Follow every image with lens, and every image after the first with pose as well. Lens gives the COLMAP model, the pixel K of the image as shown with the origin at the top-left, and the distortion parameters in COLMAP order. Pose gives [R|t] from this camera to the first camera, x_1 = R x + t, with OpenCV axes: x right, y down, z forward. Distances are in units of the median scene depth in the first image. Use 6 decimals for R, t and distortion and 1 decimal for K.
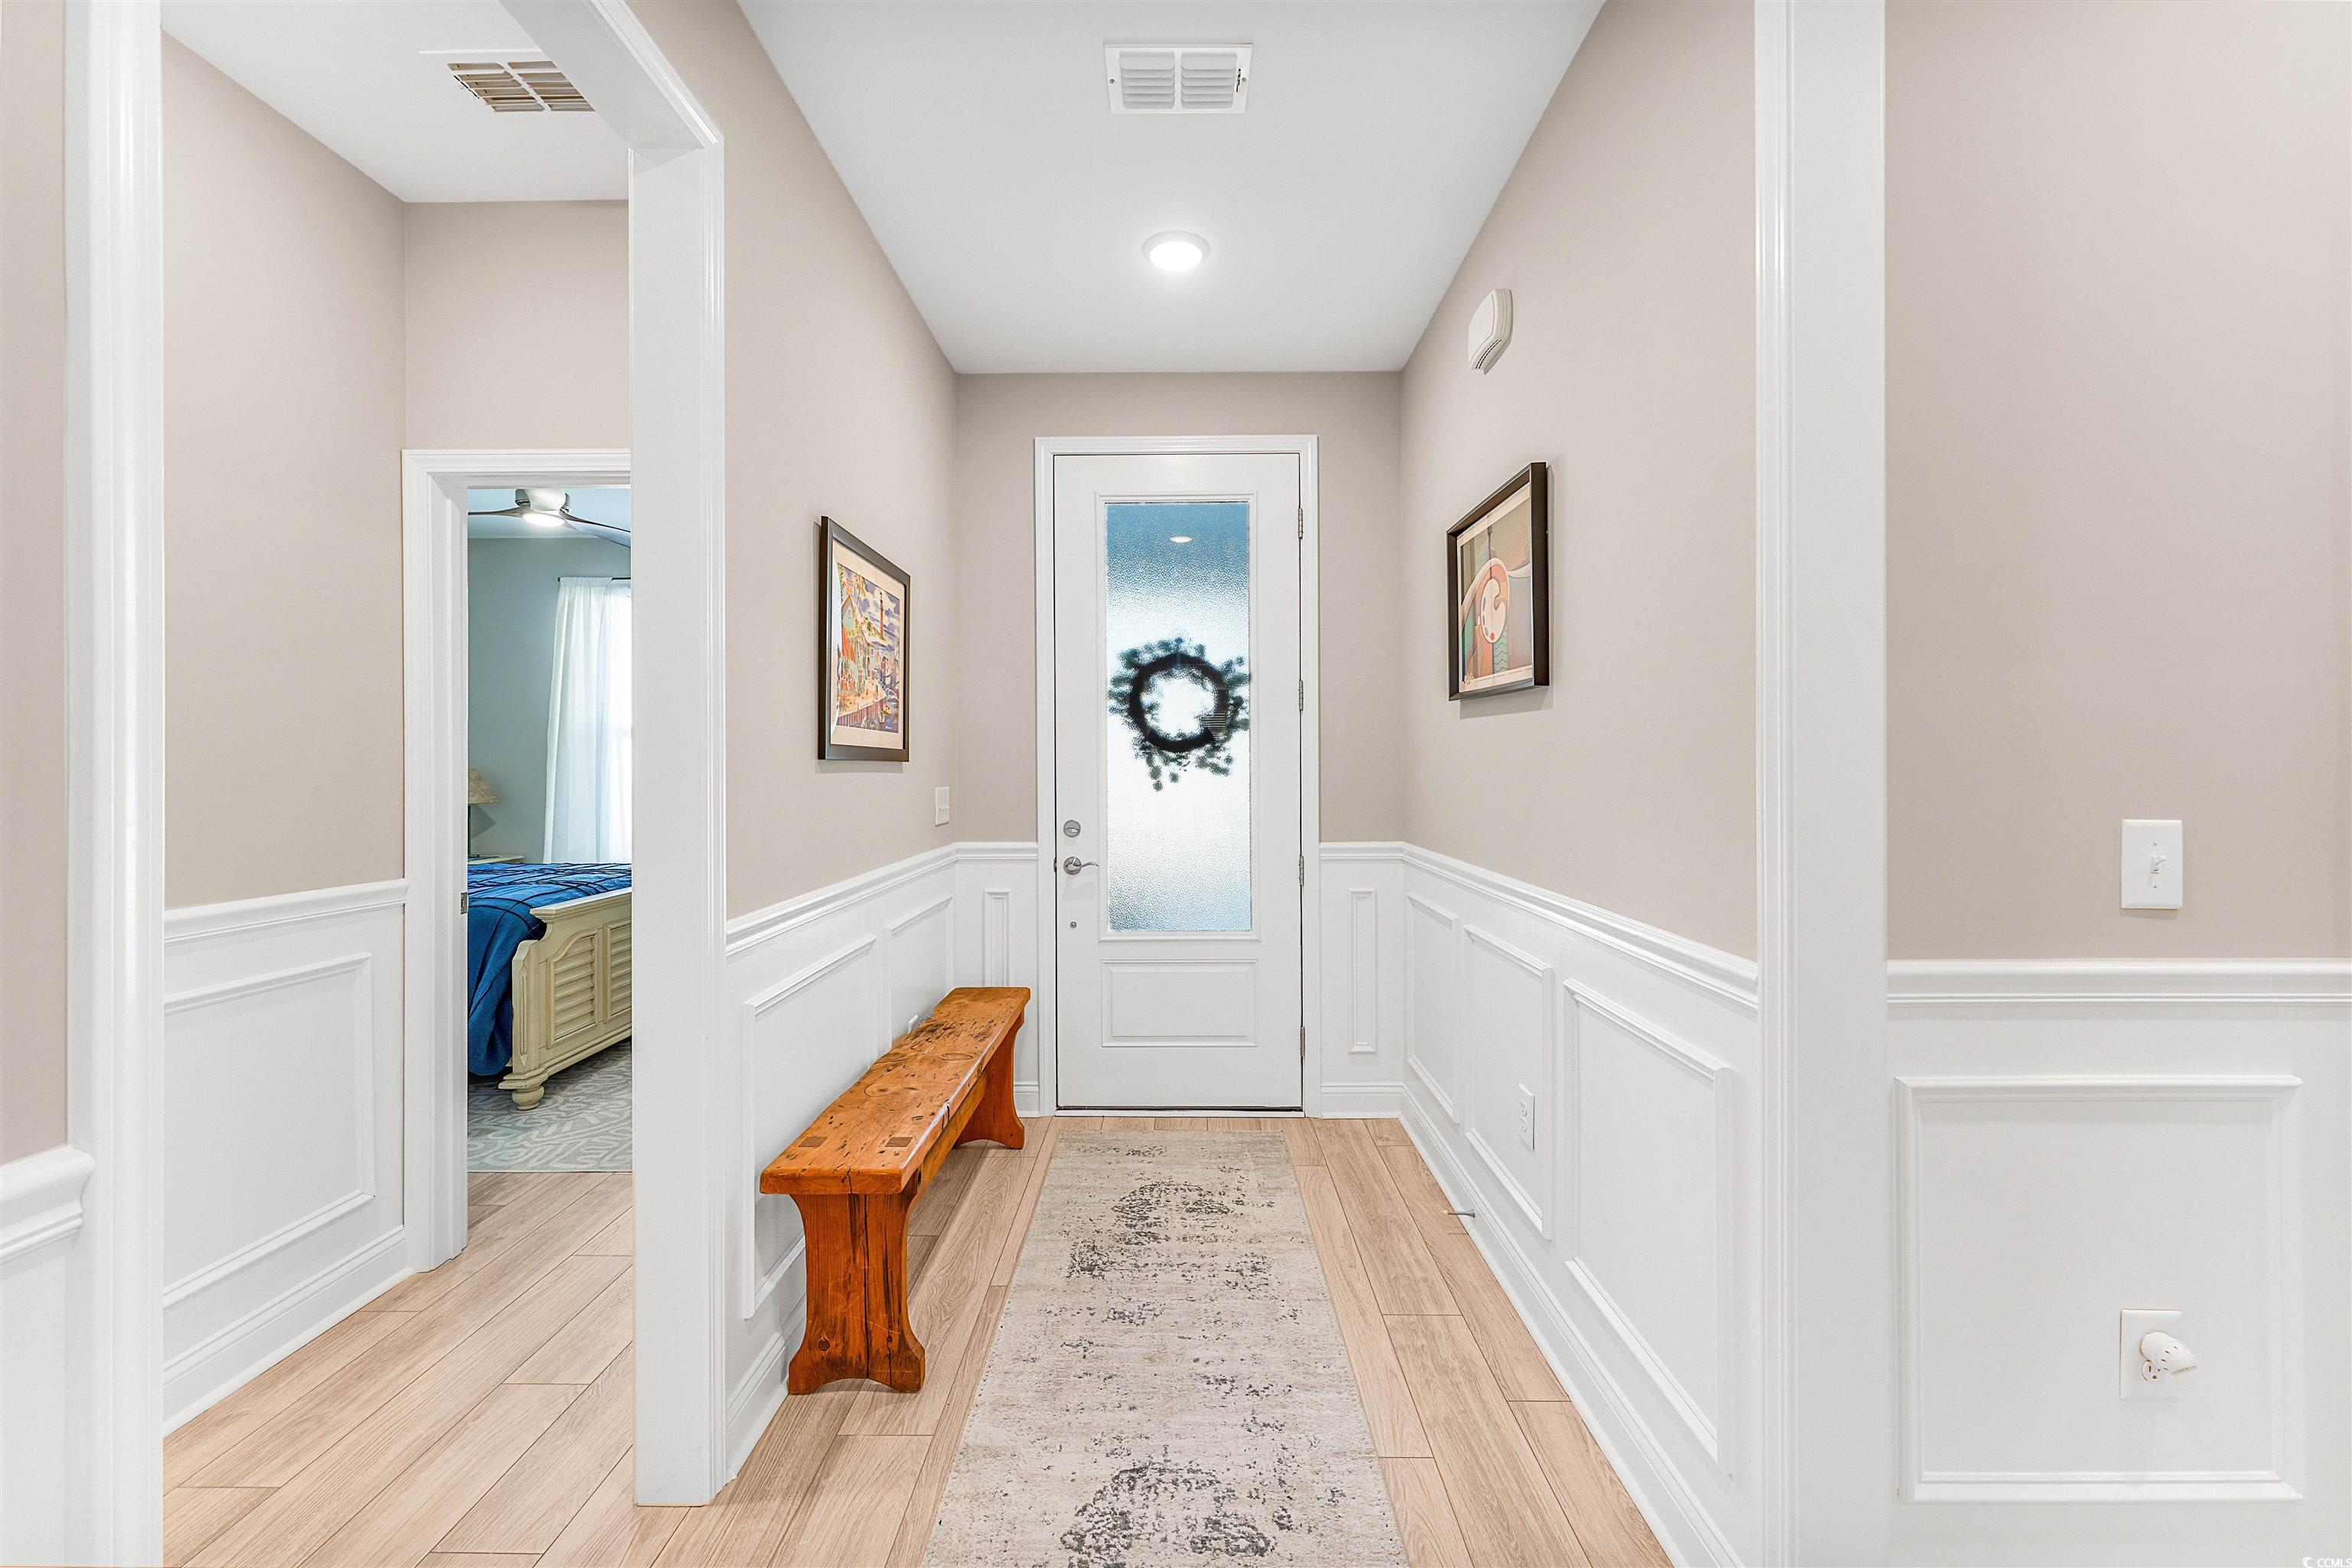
lens RADIAL K [[935.9, 0, 1170.5], [0, 935.9, 763.9], [0, 0, 1]] dist [0.001099, -0.000384]
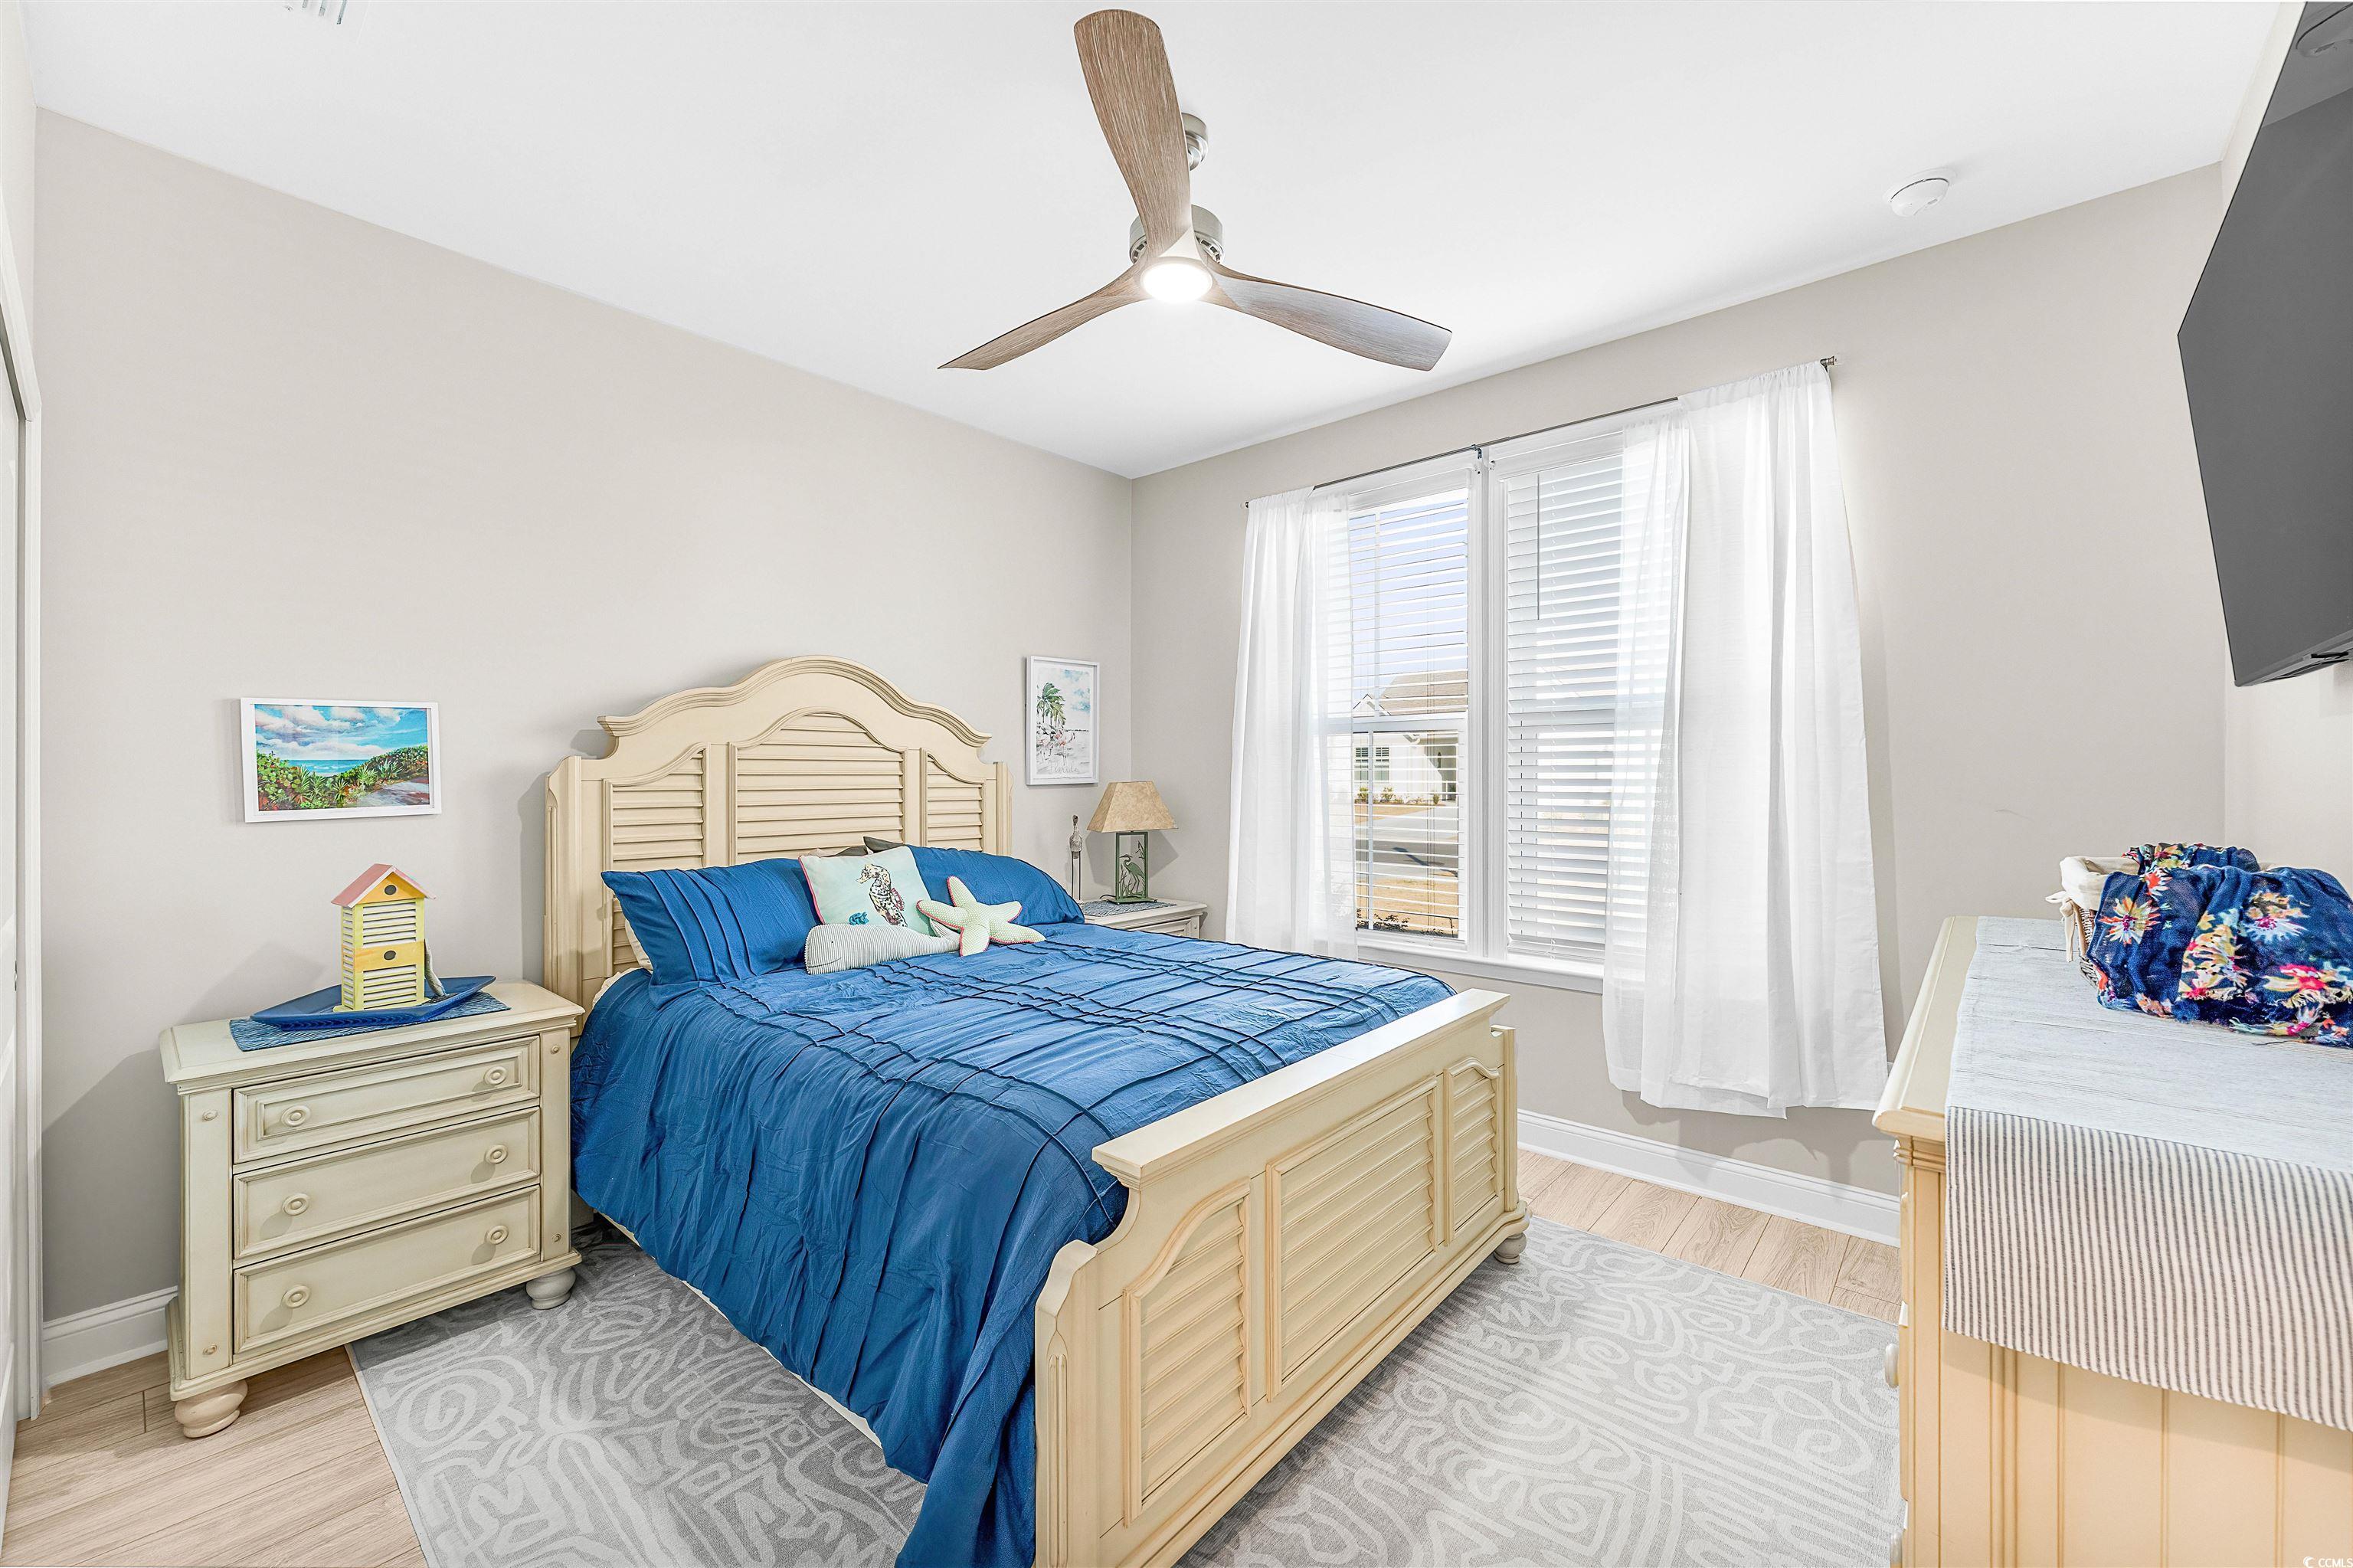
lens RADIAL K [[936.3, 0, 1177.6], [0, 936.3, 777.5], [0, 0, 1]] dist [0.001099, -0.000384]
pose [[0.761010, 0.001098, -0.648739, -0.400750], [-0.000077, 0.999999, 0.001601, 0.000401], [0.648740, -0.001168, 0.761009, 0.720056]]
